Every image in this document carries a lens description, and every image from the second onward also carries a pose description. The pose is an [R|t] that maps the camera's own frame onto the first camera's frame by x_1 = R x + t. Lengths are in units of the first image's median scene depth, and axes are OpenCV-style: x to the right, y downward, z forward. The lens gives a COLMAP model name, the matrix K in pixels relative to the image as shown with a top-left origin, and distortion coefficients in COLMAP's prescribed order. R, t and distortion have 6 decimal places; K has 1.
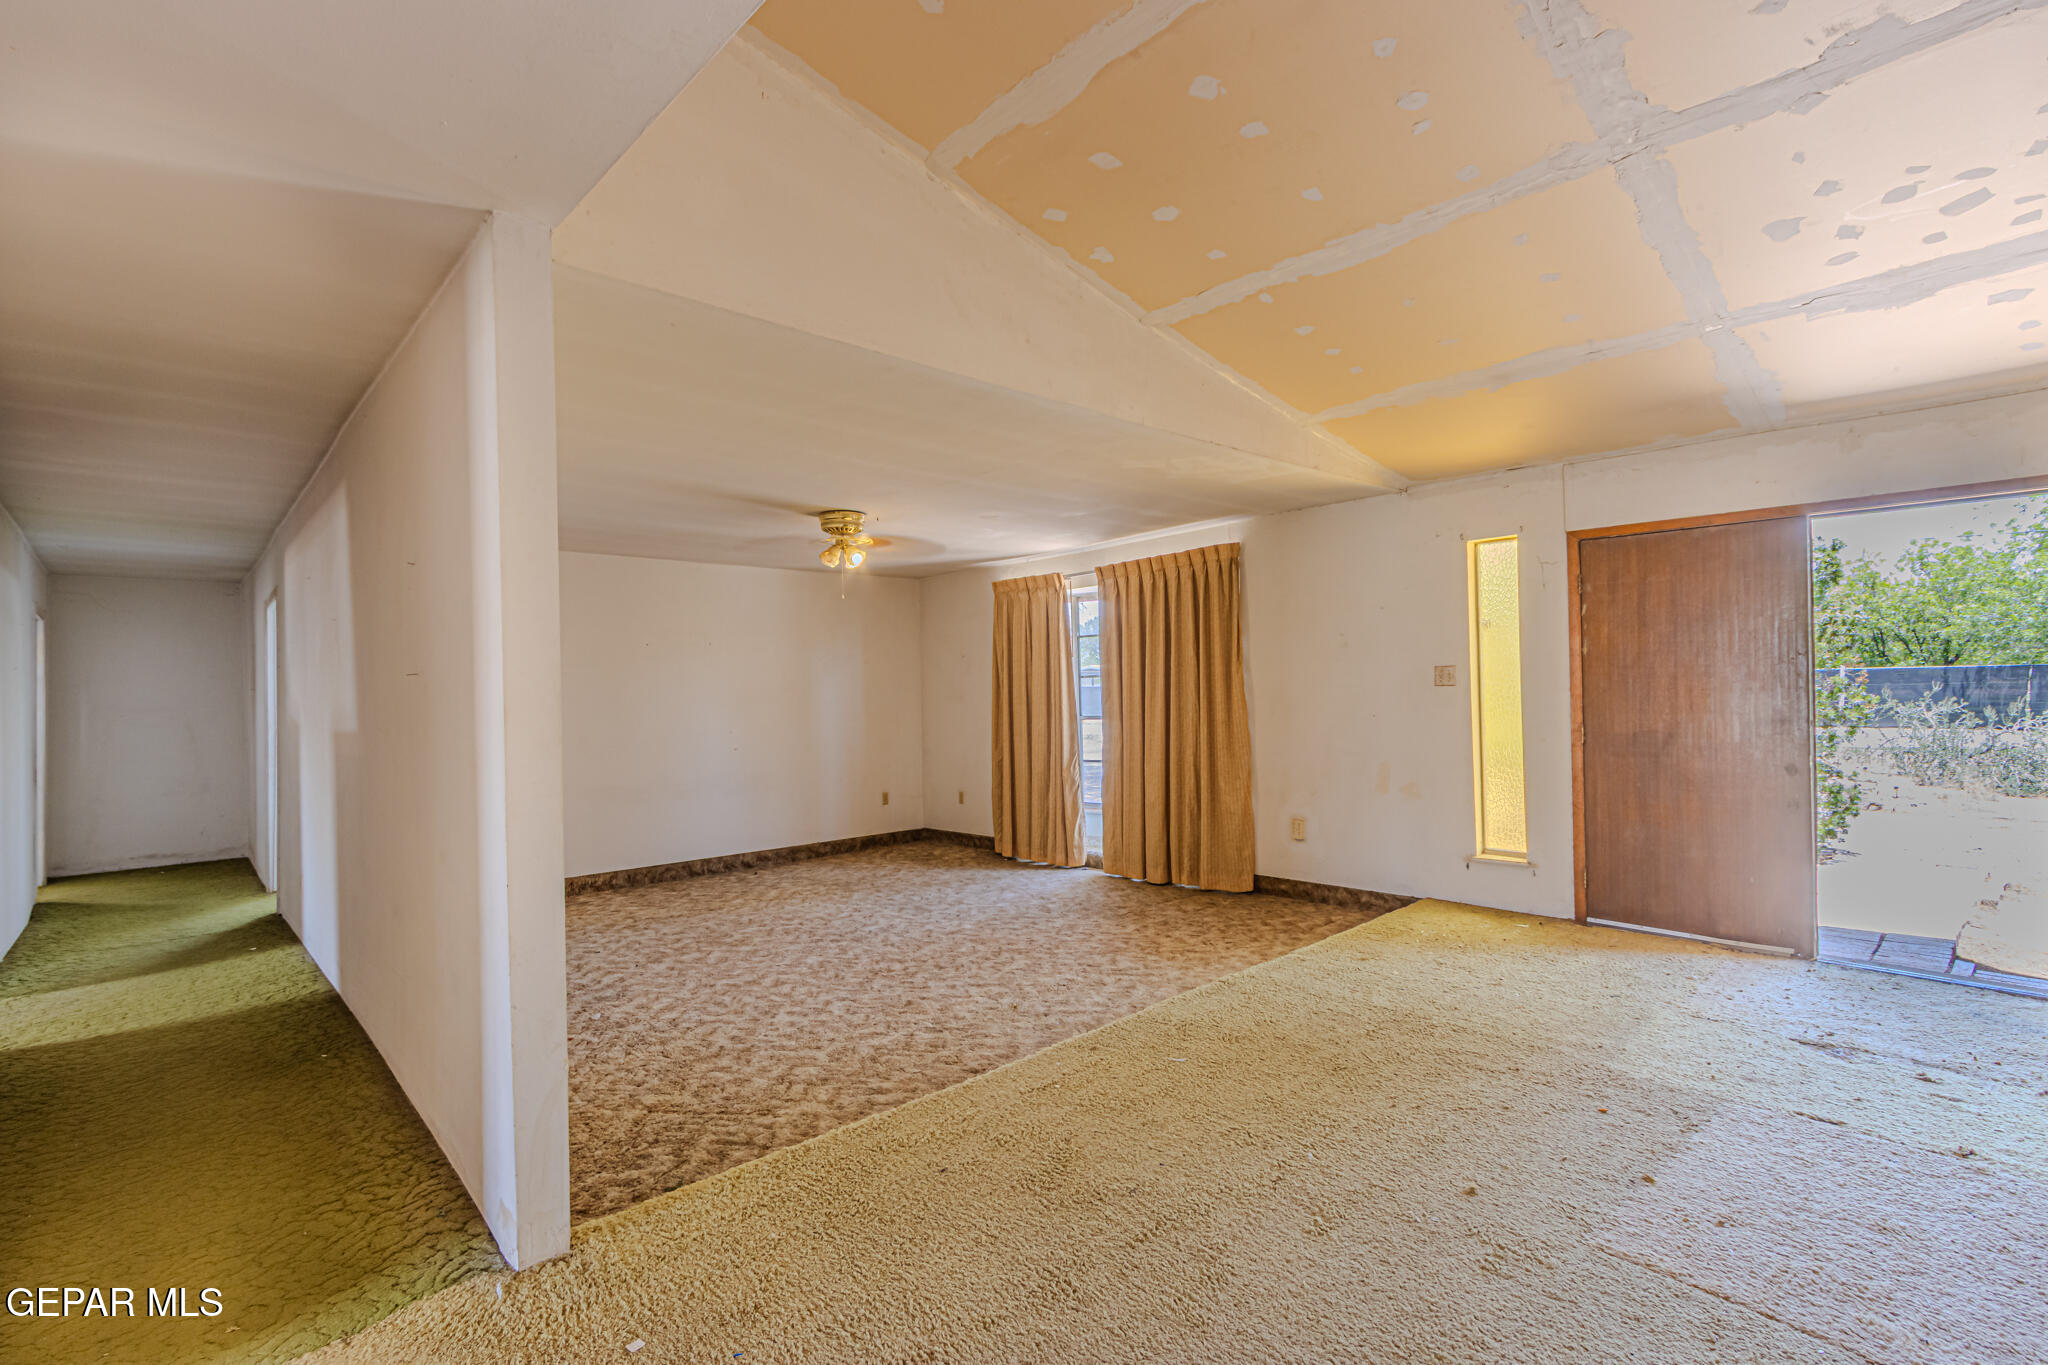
lens RADIAL K [[948.7, 0, 1004.8], [0, 948.7, 693.6], [0, 0, 1]] dist [0.005089, 0.000368]
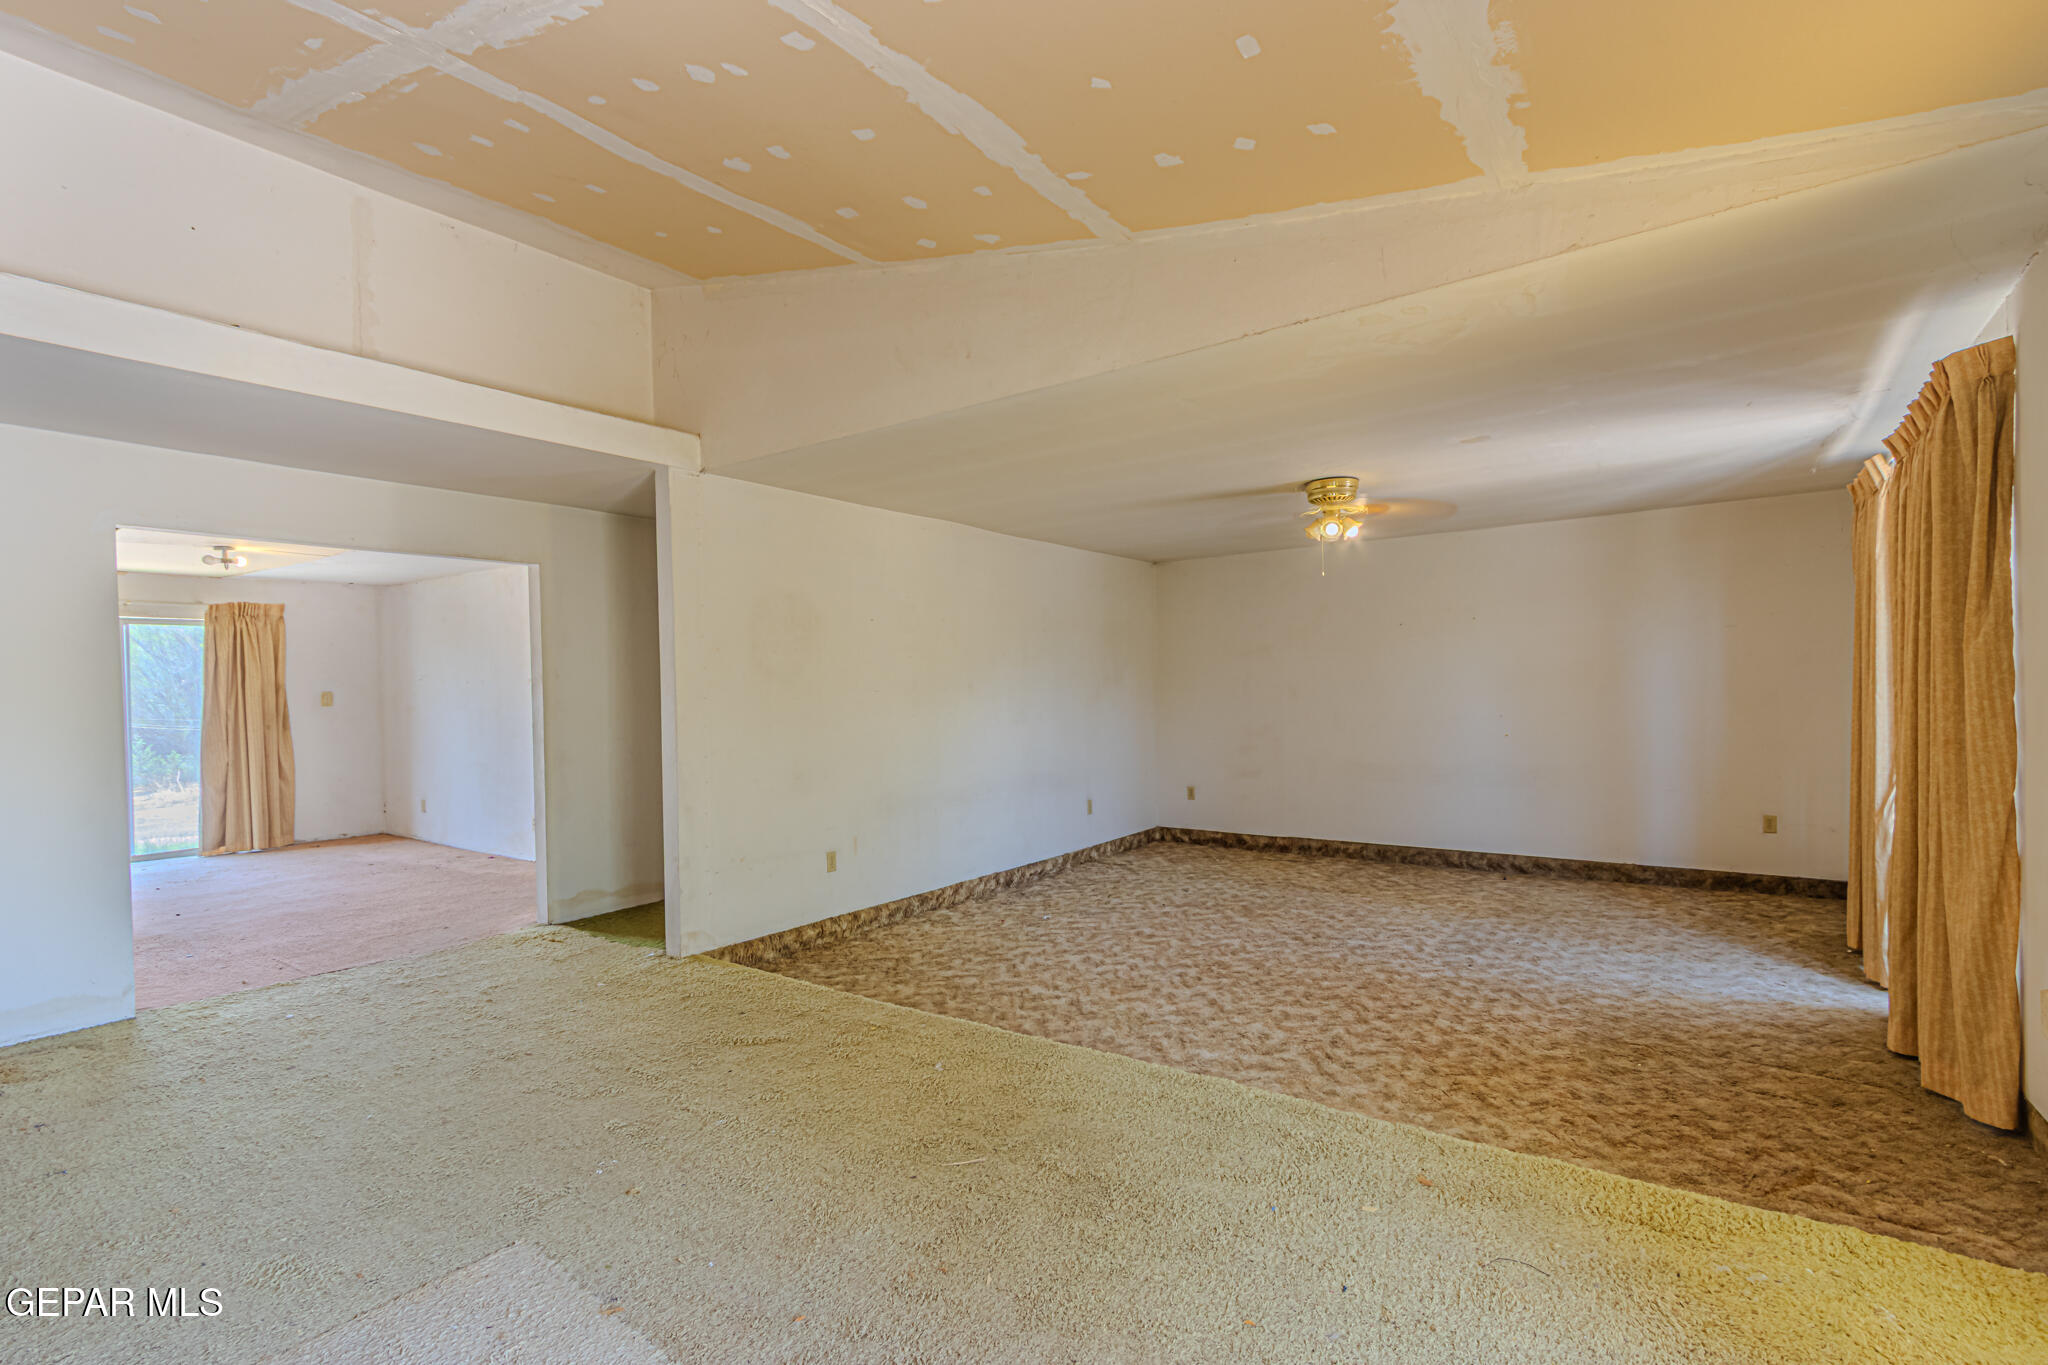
lens RADIAL K [[948.7, 0, 1008.2], [0, 948.7, 688.4], [0, 0, 1]] dist [0.005089, 0.000368]
pose [[0.191233, 0.017703, -0.981385, 0.804349], [0.015630, 0.999656, 0.021078, -0.016862], [0.981420, -0.019370, 0.190890, 0.623609]]
